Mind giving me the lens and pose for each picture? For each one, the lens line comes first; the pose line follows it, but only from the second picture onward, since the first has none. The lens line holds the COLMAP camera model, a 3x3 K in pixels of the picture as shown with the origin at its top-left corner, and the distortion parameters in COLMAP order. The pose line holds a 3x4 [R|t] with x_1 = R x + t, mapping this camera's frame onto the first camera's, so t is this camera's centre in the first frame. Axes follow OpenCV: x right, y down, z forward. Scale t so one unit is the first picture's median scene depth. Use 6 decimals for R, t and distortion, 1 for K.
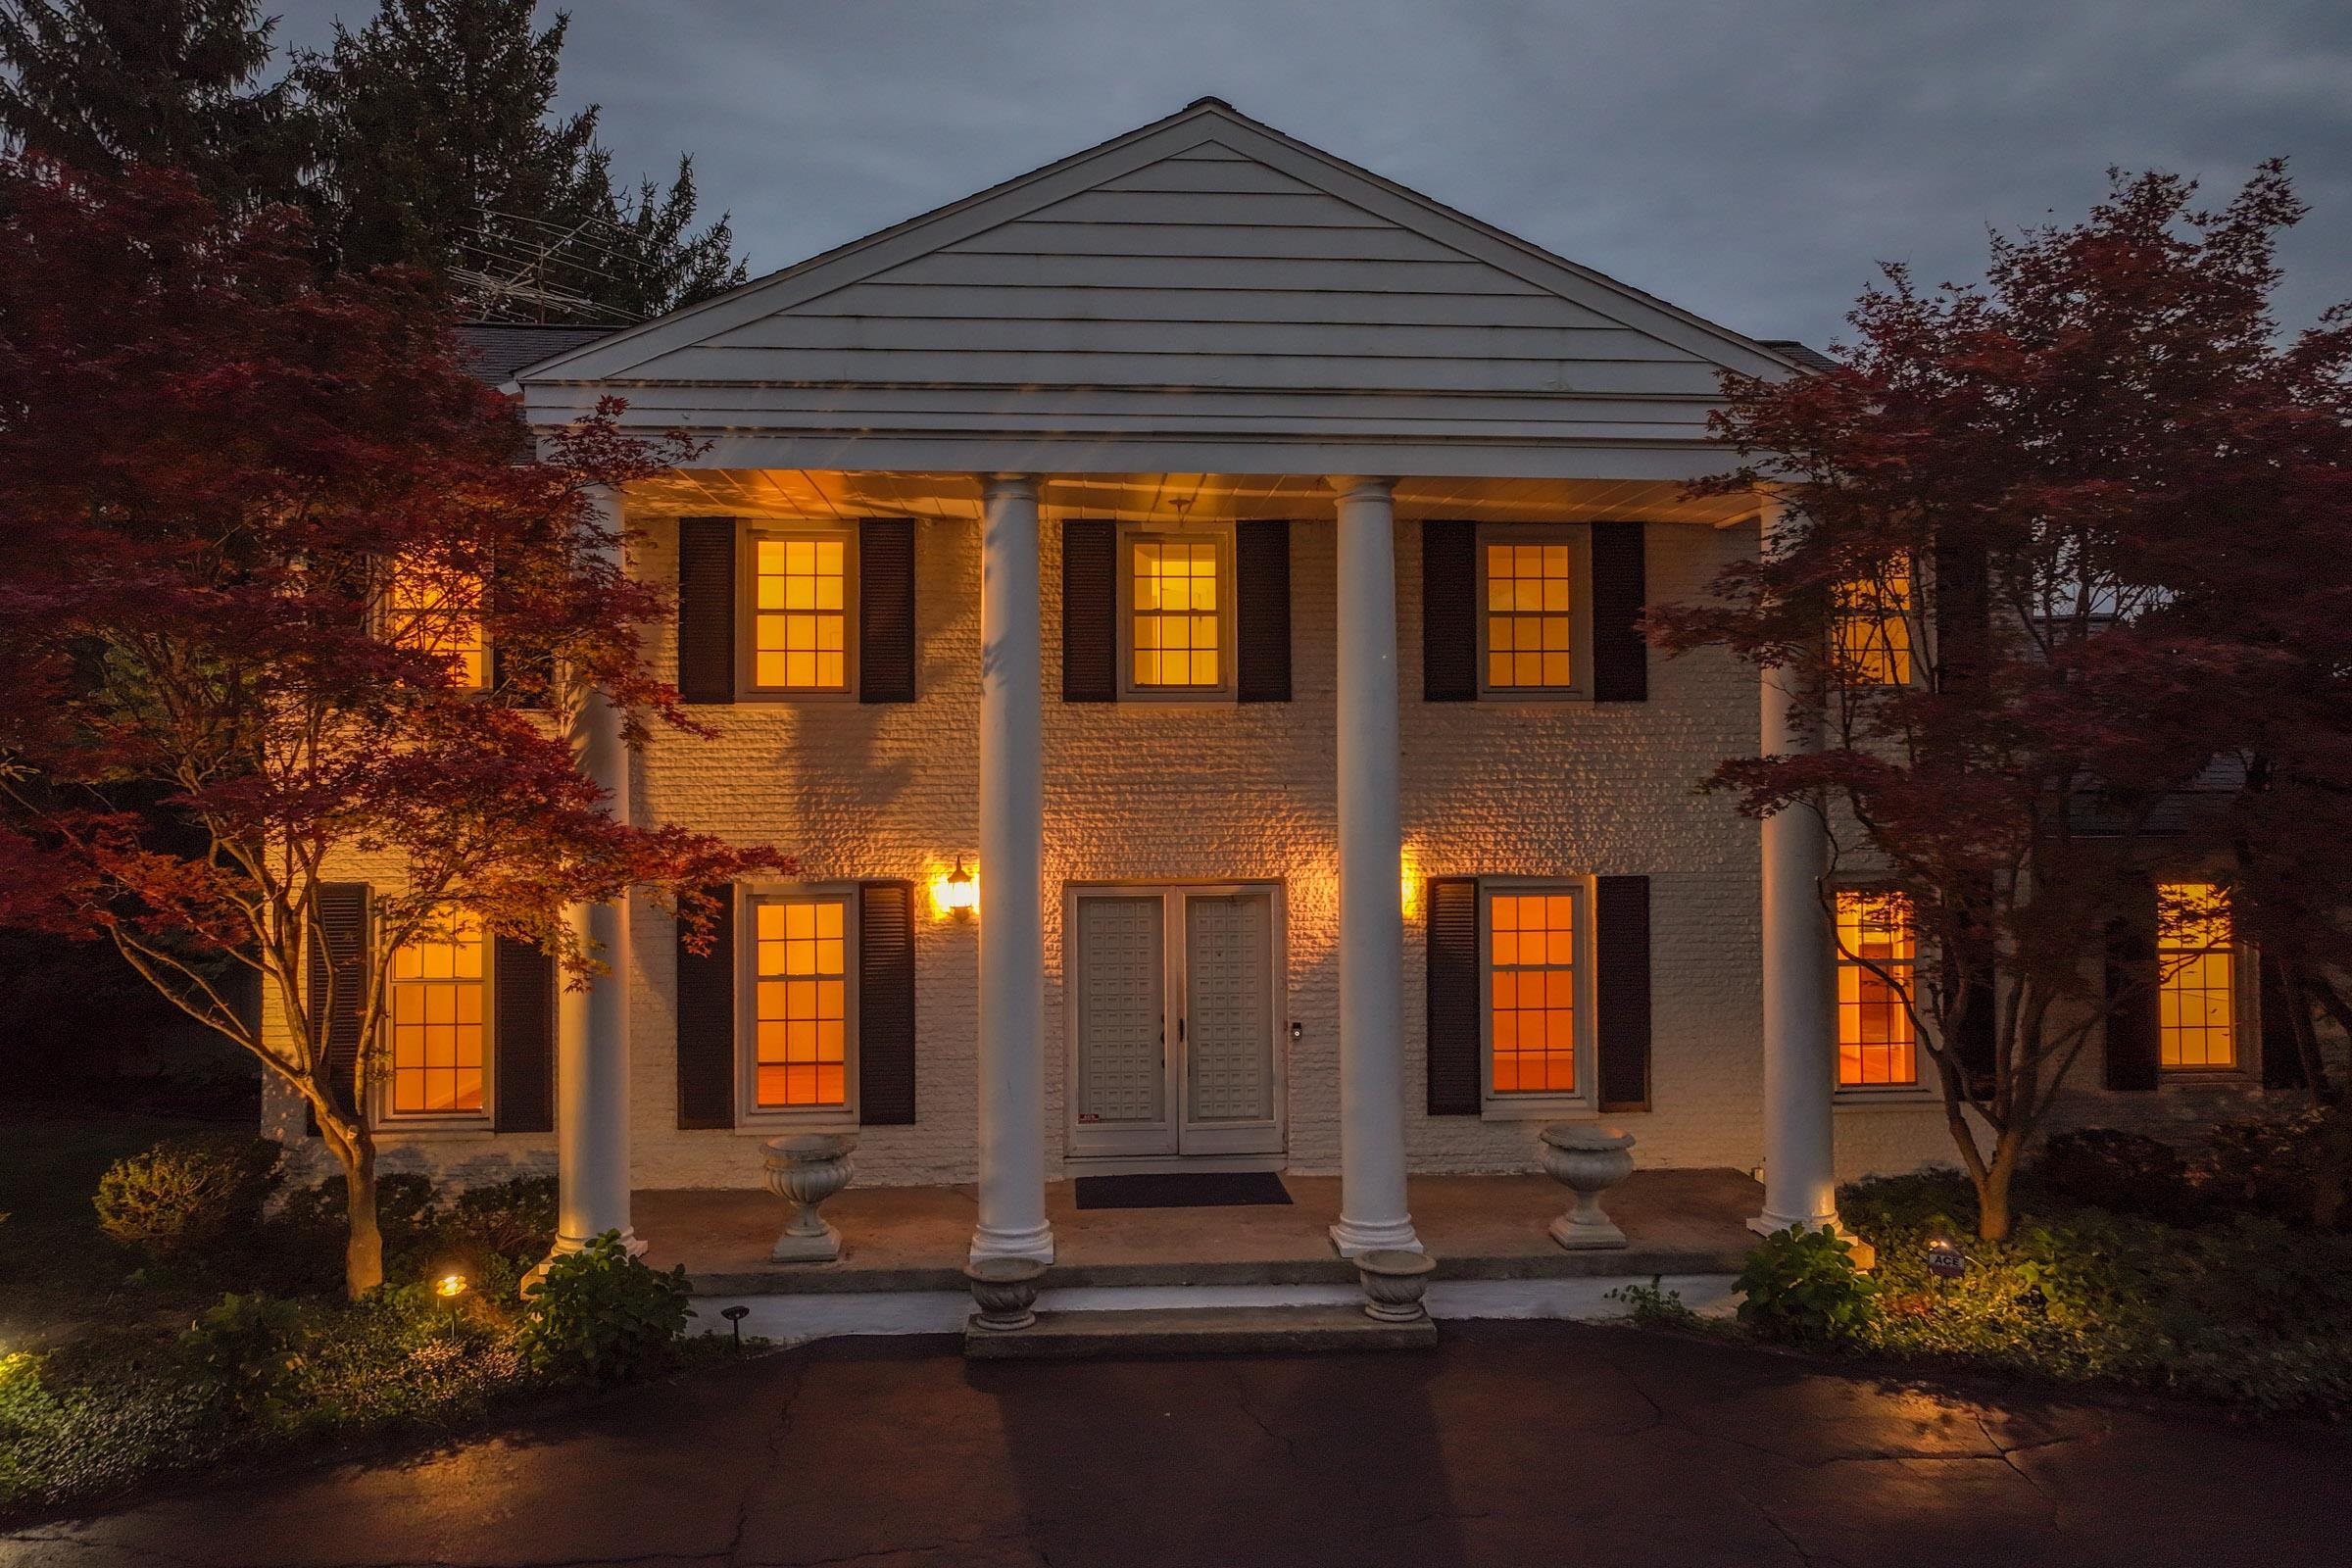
lens RADIAL K [[1656.4, 0, 1176.0], [0, 1656.4, 784.0], [0, 0, 1]] dist [0.004983, 0.006295]
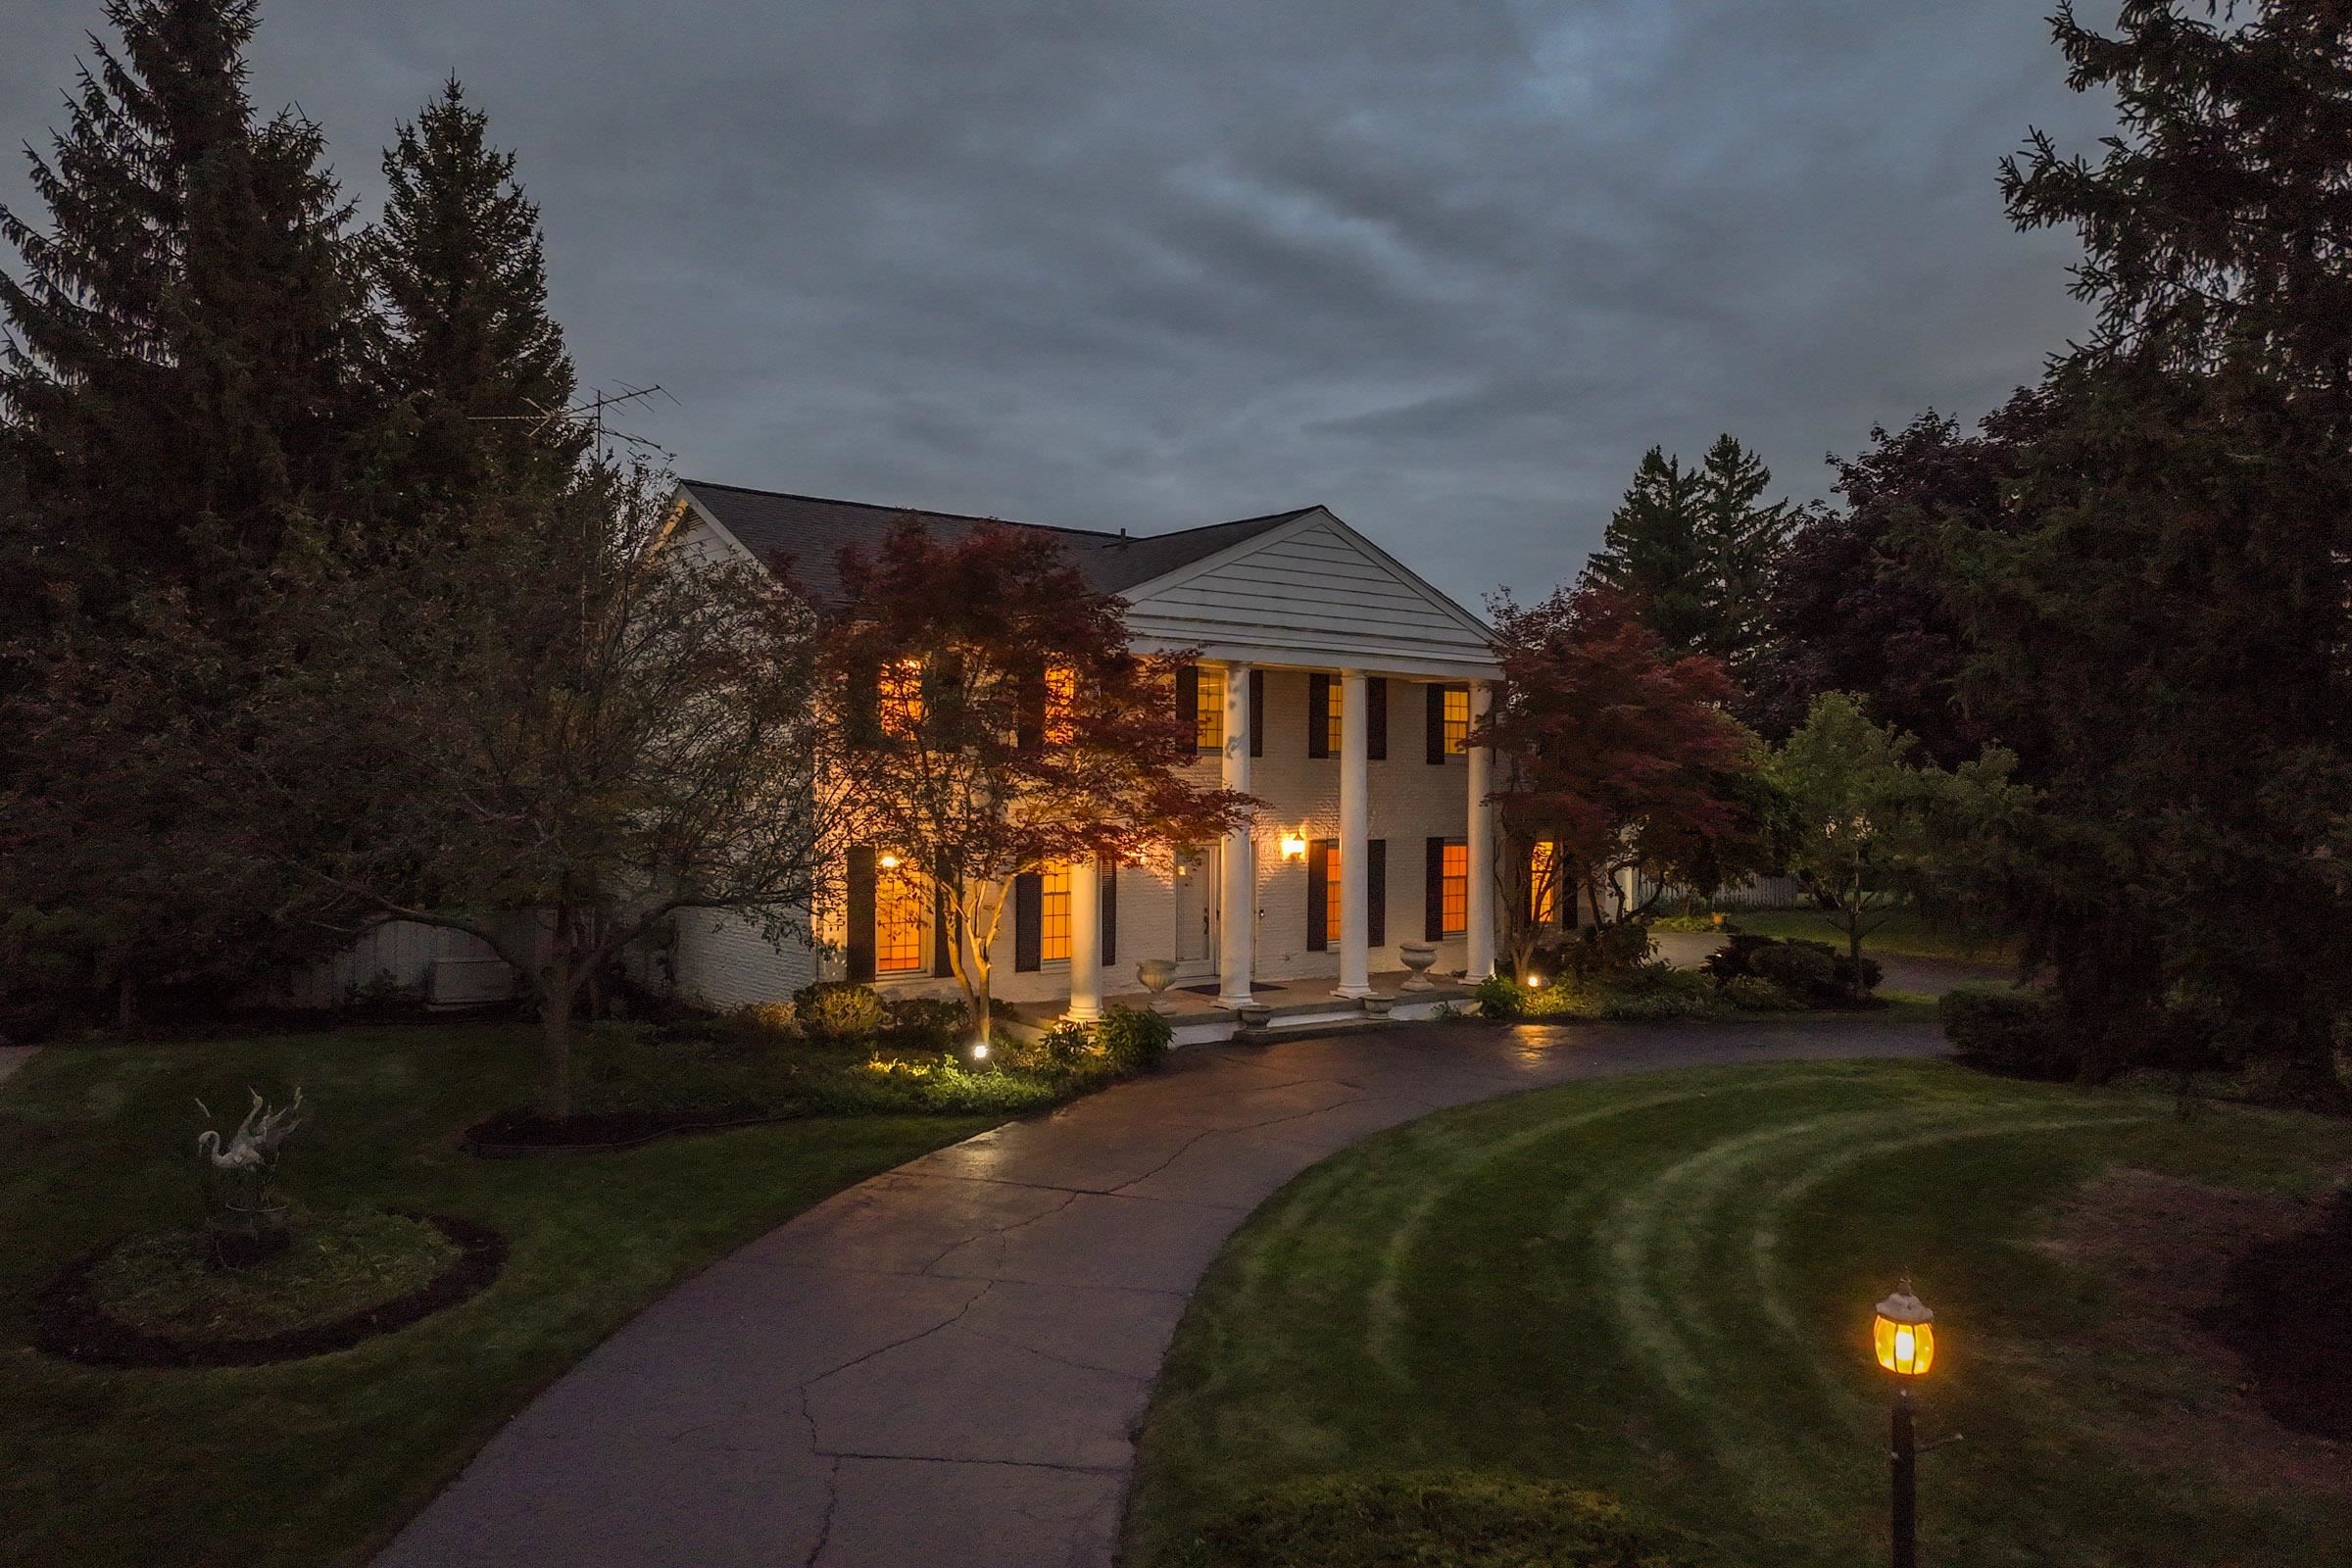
lens RADIAL K [[1656.4, 0, 1176.0], [0, 1656.4, 784.0], [0, 0, 1]] dist [0.004983, 0.006295]
pose [[0.832557, 0.013548, 0.553774, -1.389575], [-0.014659, 0.999890, -0.002424, -0.011590], [-0.553745, -0.006100, 0.832664, -0.807396]]
